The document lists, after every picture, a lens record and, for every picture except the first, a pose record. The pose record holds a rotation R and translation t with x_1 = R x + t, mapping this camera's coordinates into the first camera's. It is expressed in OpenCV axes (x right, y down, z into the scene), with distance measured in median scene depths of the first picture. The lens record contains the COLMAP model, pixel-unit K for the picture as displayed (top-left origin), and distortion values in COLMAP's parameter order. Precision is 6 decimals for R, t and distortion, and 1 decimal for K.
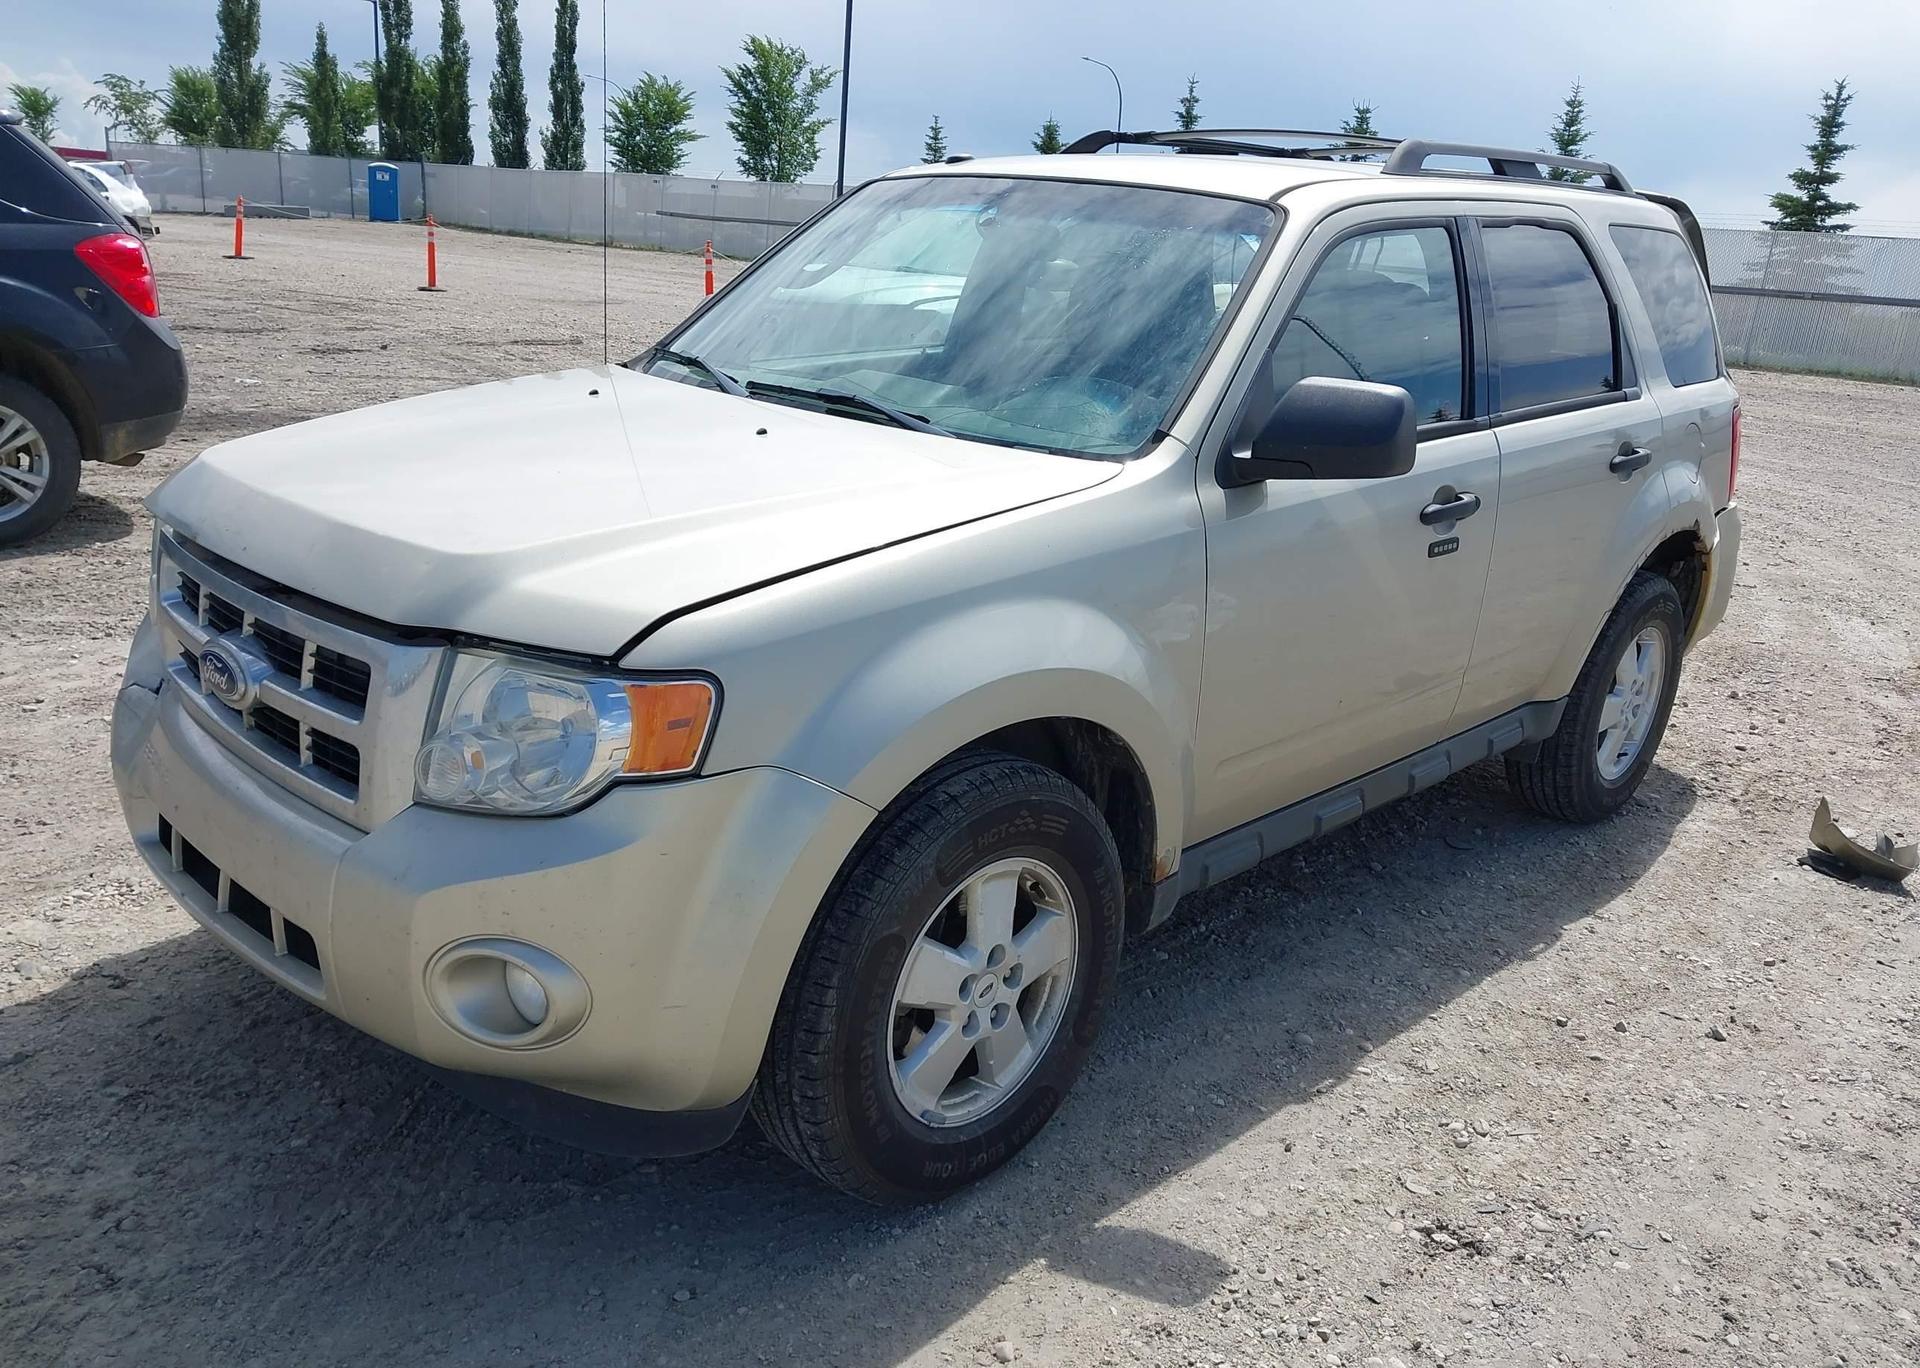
lens RADIAL K [[1533.4, 0, 978.2], [0, 1533.4, 683.2], [0, 0, 1]] dist [0.025577, -0.023835]
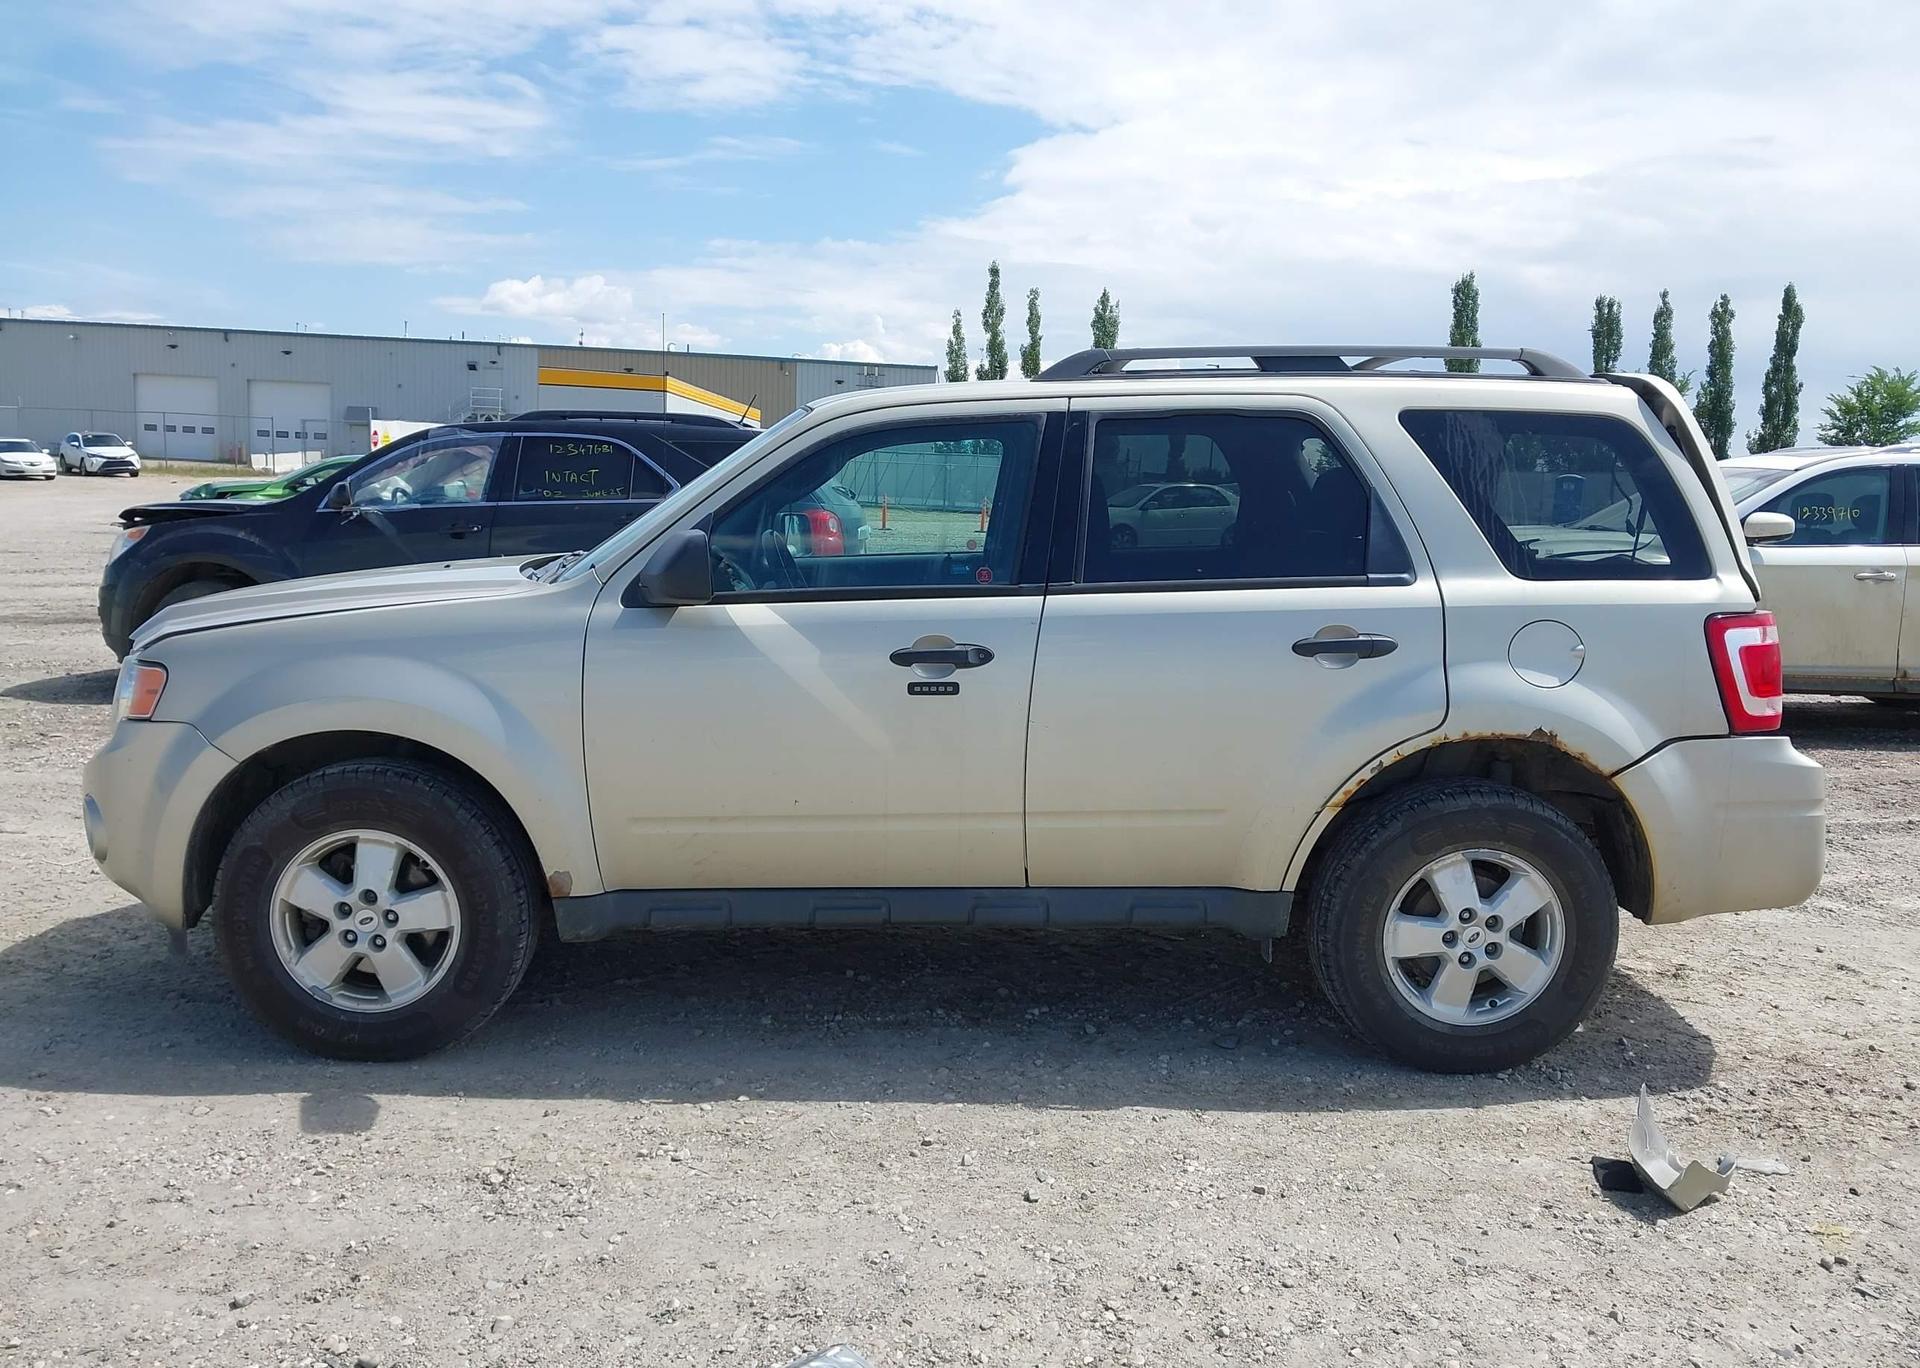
lens RADIAL K [[1519.2, 0, 974.8], [0, 1519.2, 683.3], [0, 0, 1]] dist [0.036206, -0.047952]
pose [[0.711032, 0.044257, -0.701765, 0.944950], [-0.179003, 0.976530, -0.119781, 0.030834], [0.679994, 0.210787, 0.702266, 0.203862]]
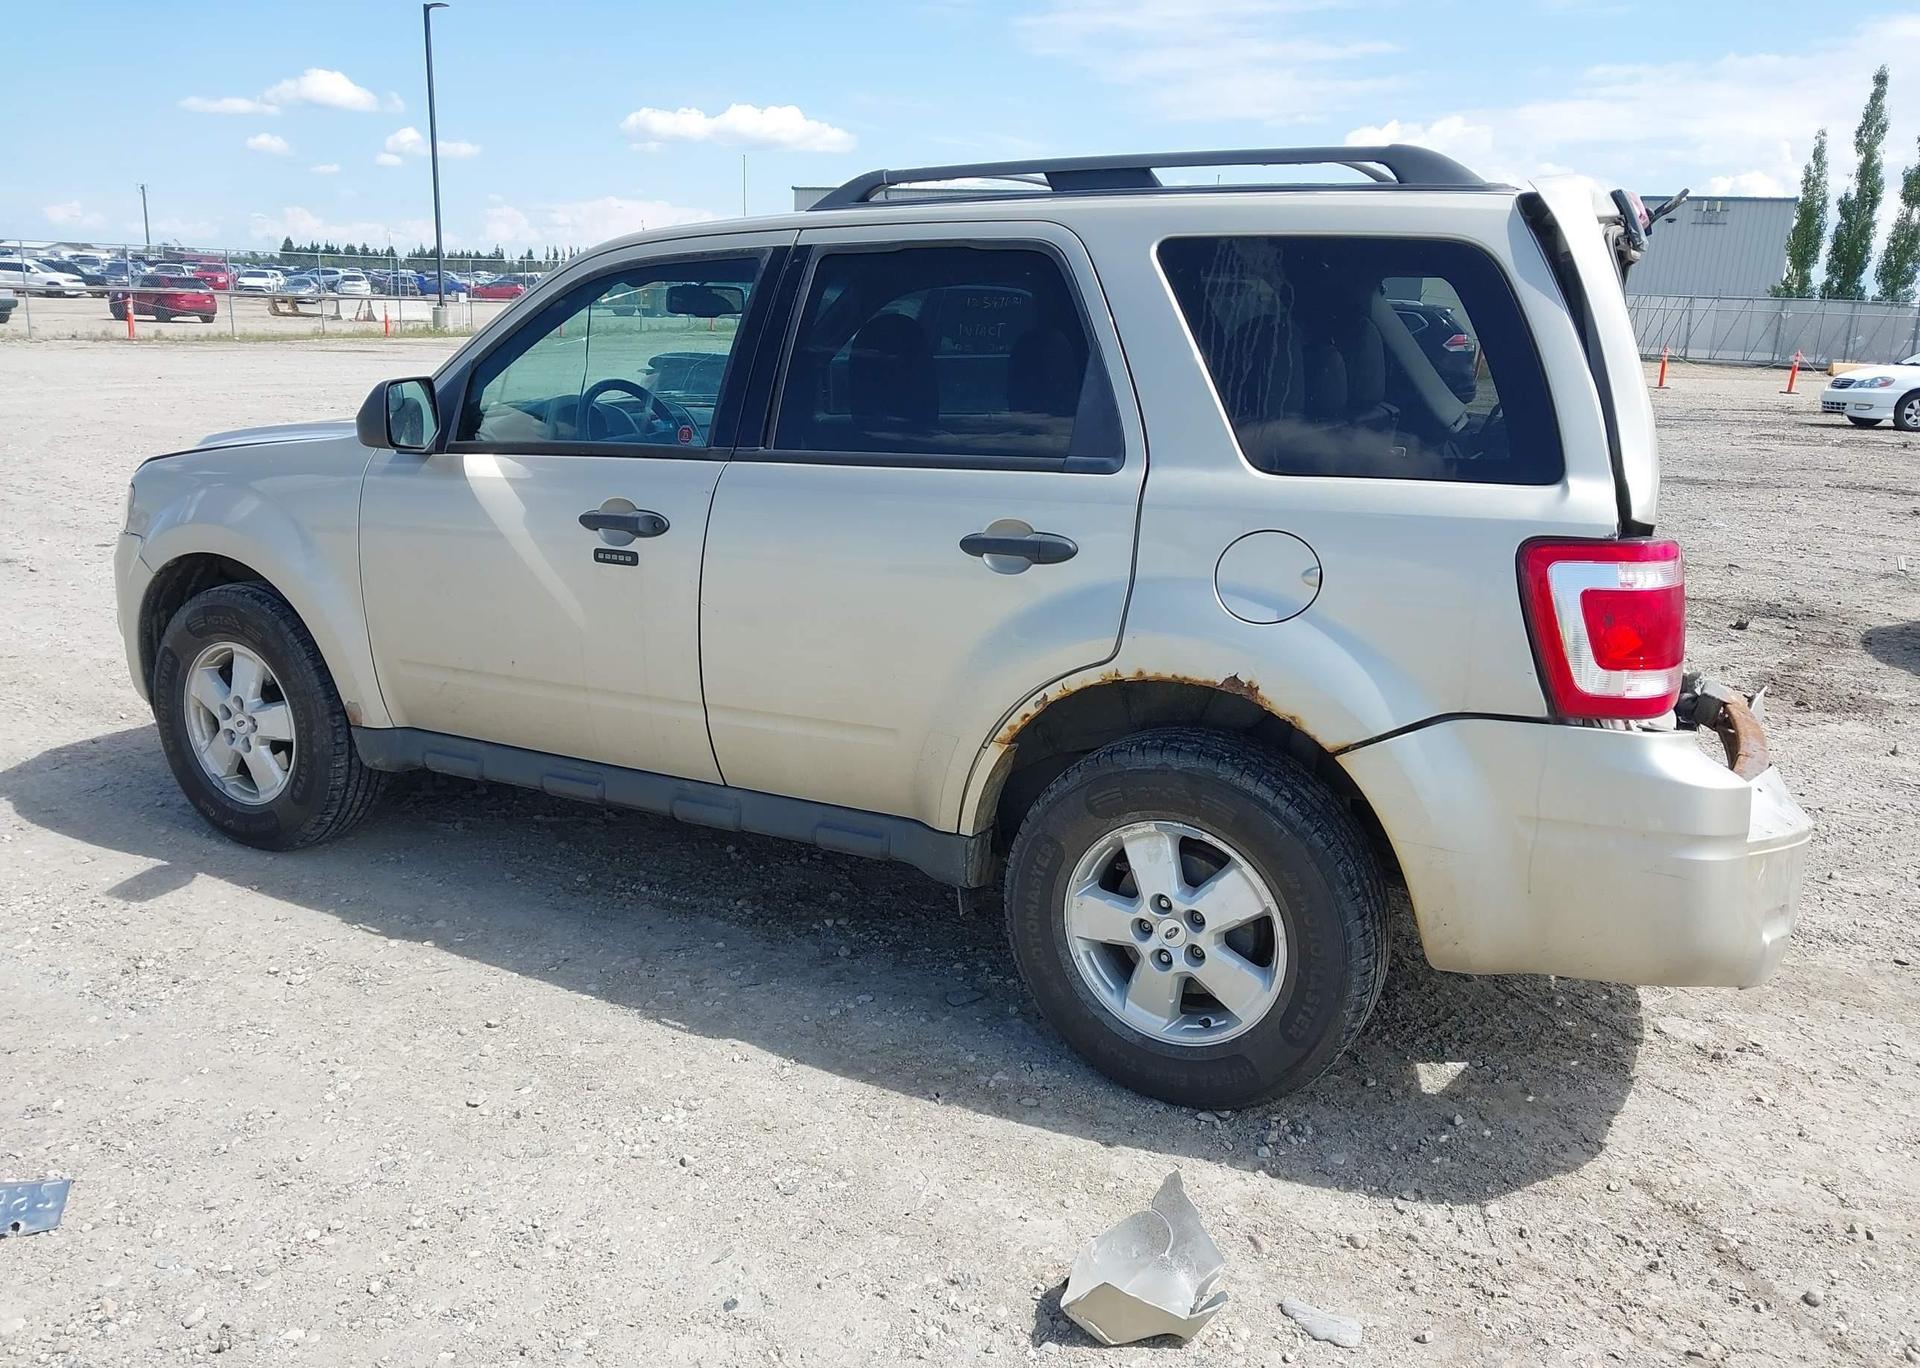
lens RADIAL K [[1519.2, 0, 967.6], [0, 1519.2, 688.5], [0, 0, 1]] dist [0.036206, -0.047952]
pose [[0.256517, 0.173909, -0.950765, 1.166912], [-0.285885, 0.953317, 0.097244, -0.147084], [0.923292, 0.246865, 0.294260, 0.802349]]
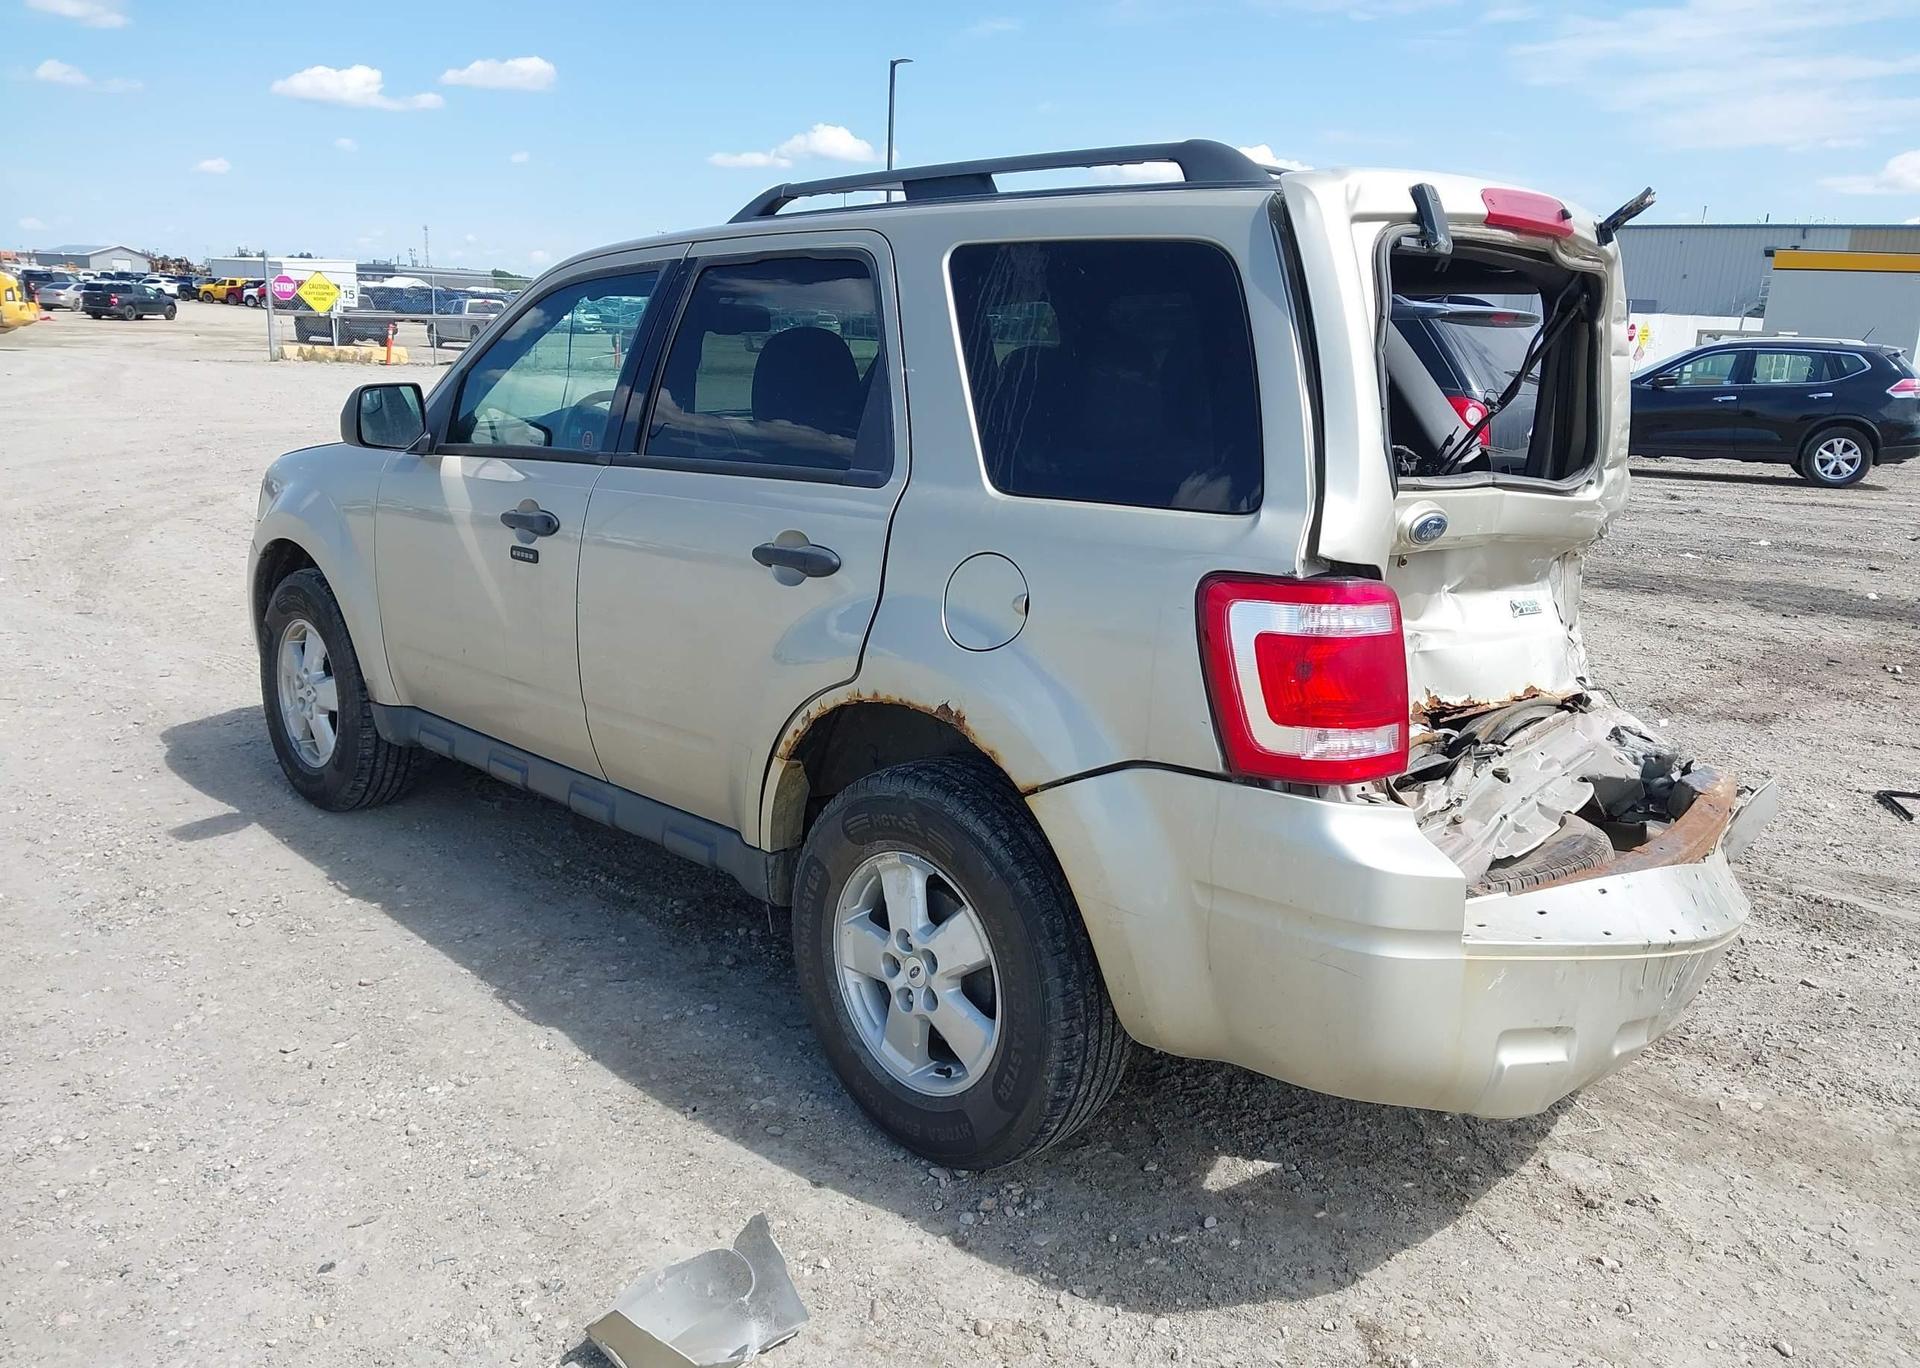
lens RADIAL K [[1519.2, 0, 962.7], [0, 1519.2, 686.4], [0, 0, 1]] dist [0.036206, -0.047952]
pose [[-0.032591, 0.158294, -0.986854, 1.180397], [-0.322201, 0.933001, 0.160296, -0.235651], [0.946110, 0.323189, 0.020595, 1.115163]]
